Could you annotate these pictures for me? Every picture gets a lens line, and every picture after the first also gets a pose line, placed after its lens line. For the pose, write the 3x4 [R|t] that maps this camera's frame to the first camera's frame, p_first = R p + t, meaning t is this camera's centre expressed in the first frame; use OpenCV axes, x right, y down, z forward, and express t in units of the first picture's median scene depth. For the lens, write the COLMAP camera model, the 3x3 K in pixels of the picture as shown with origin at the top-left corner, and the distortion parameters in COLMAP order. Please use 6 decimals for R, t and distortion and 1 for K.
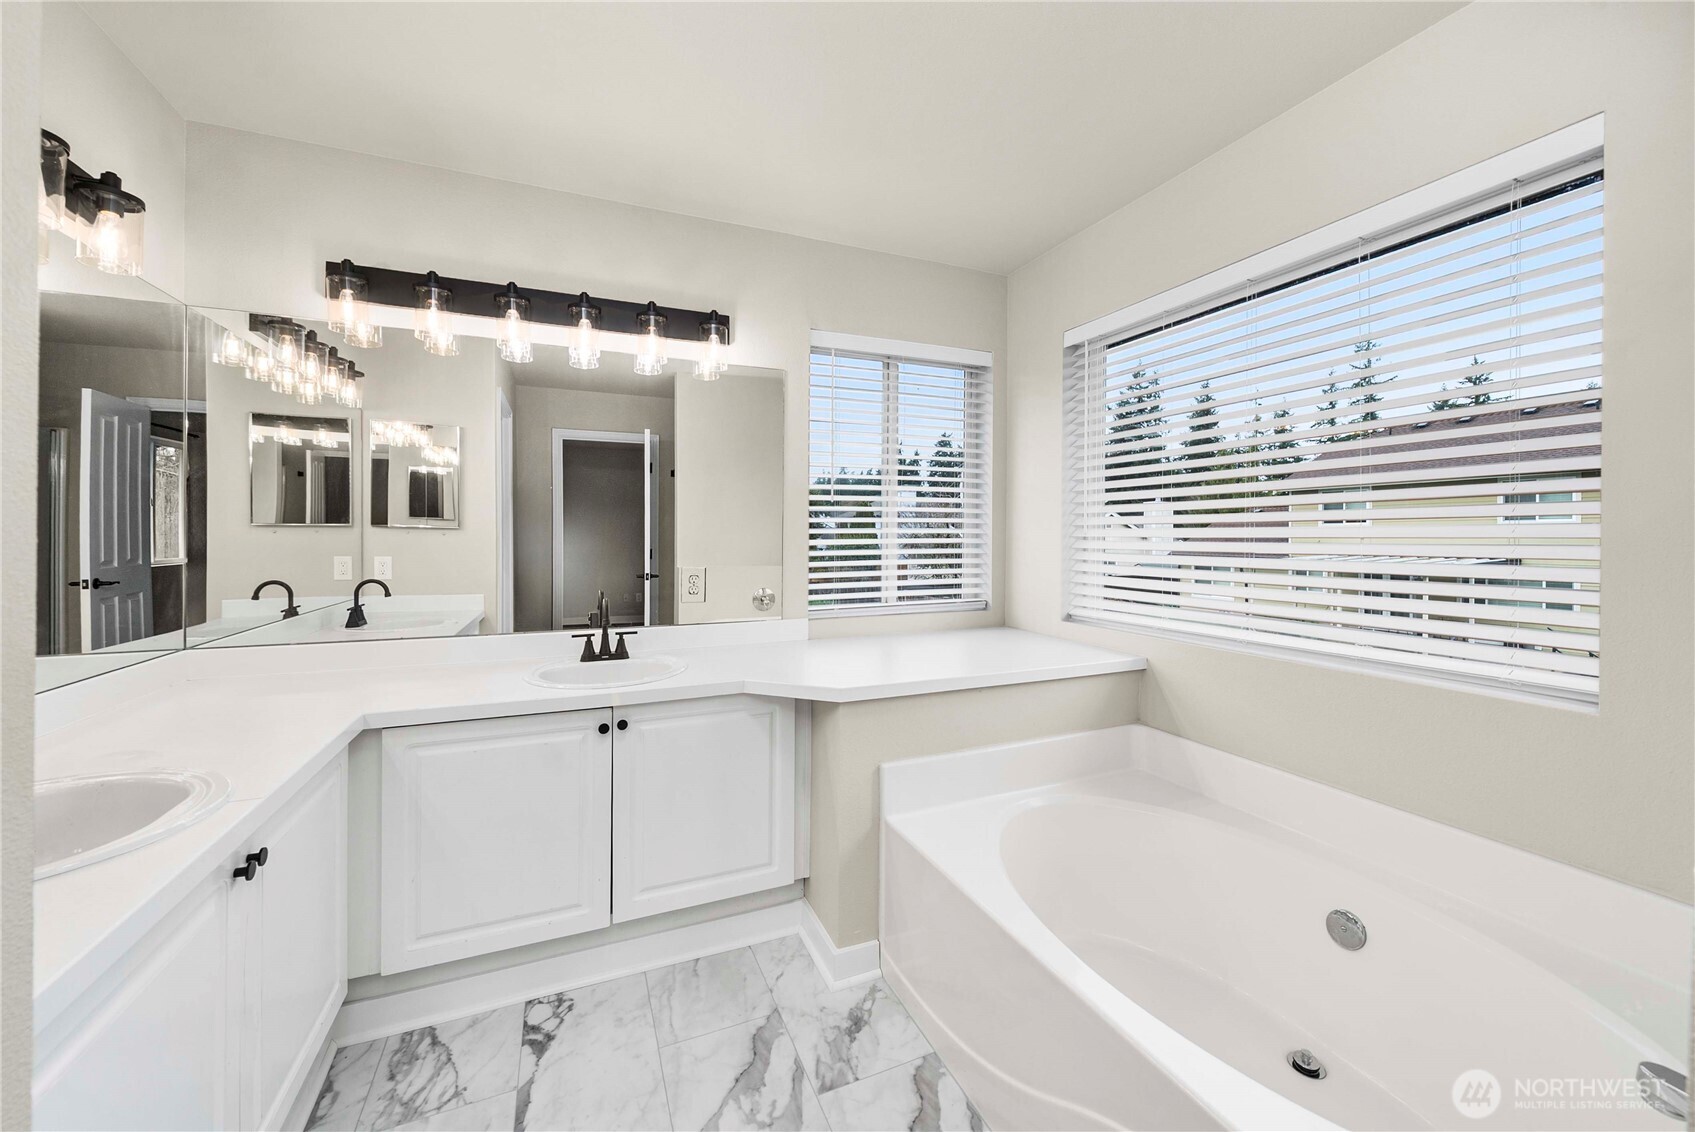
lens RADIAL K [[628.5, 0, 836.5], [0, 628.5, 537.5], [0, 0, 1]] dist [-0.017564, 0.000042]
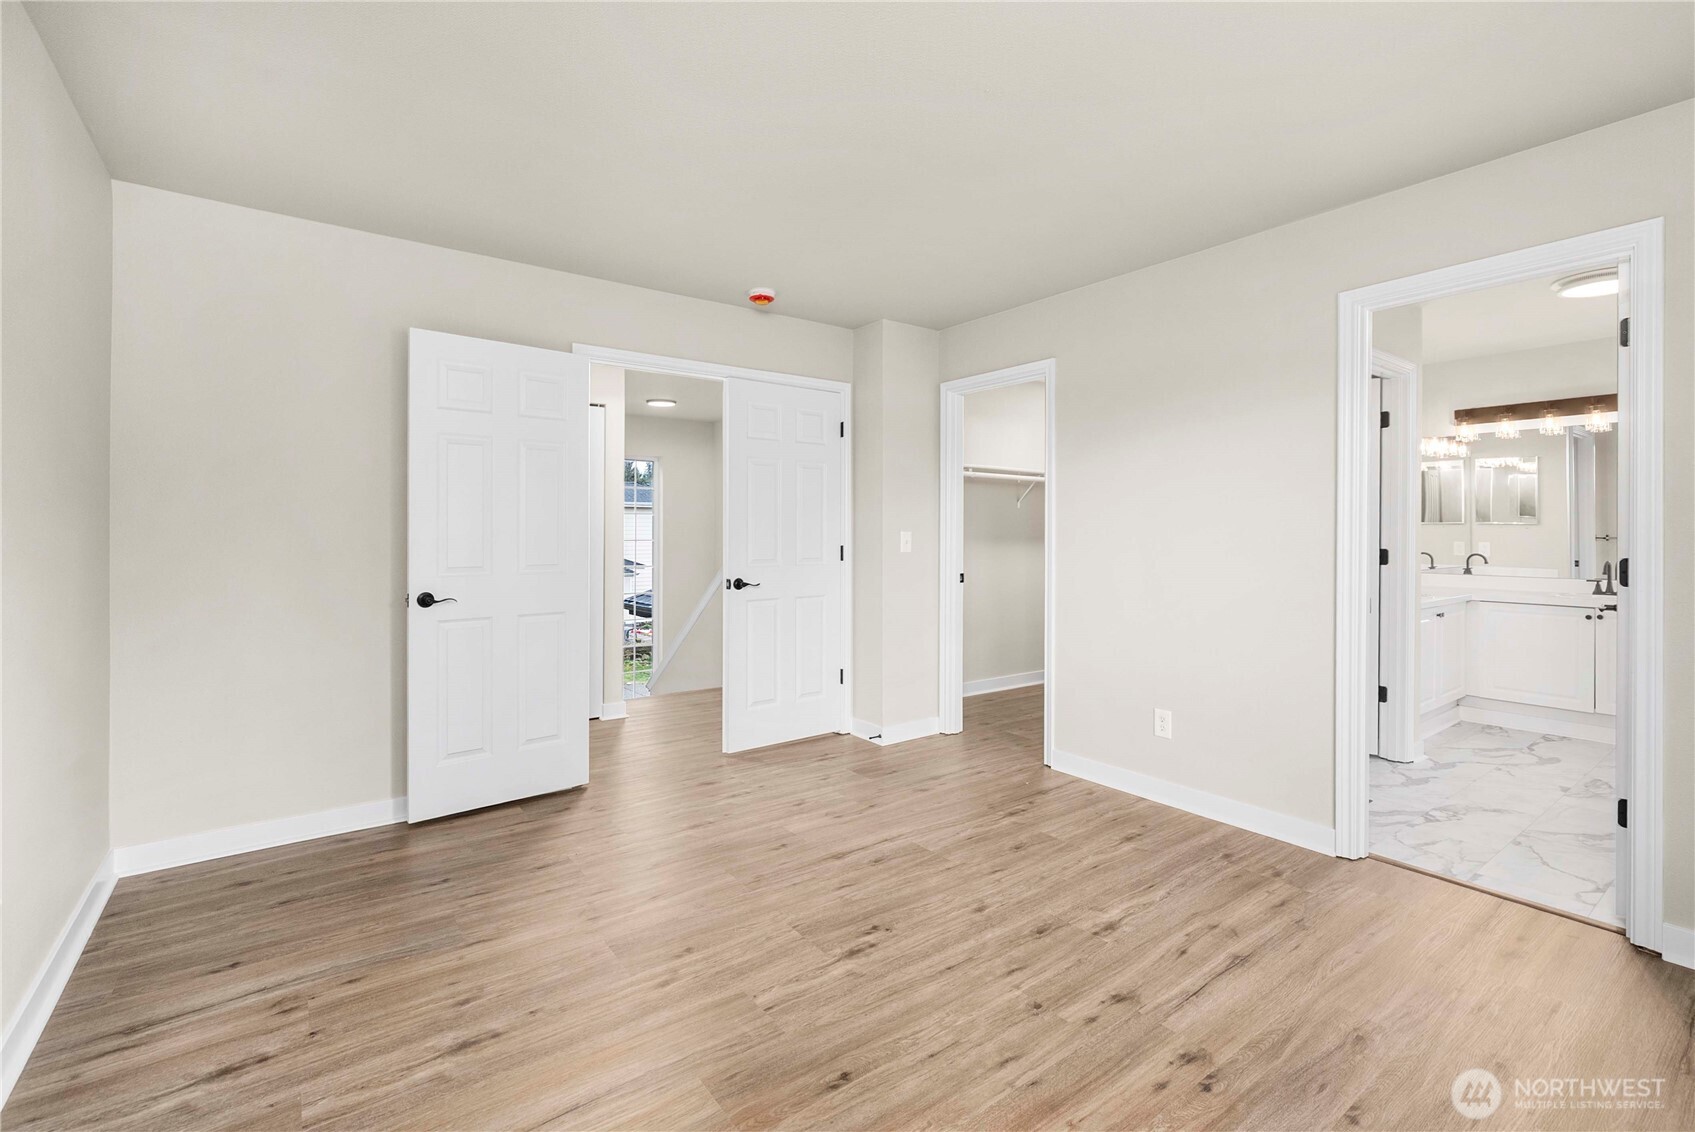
lens RADIAL K [[747.1, 0, 850.8], [0, 747.1, 537.5], [0, 0, 1]] dist [0.002046, 0.000227]
pose [[0.224388, 0.004069, -0.974491, 0.927379], [-0.001746, 0.999991, 0.003773, 0.015890], [0.974498, 0.000855, 0.224394, -1.211841]]
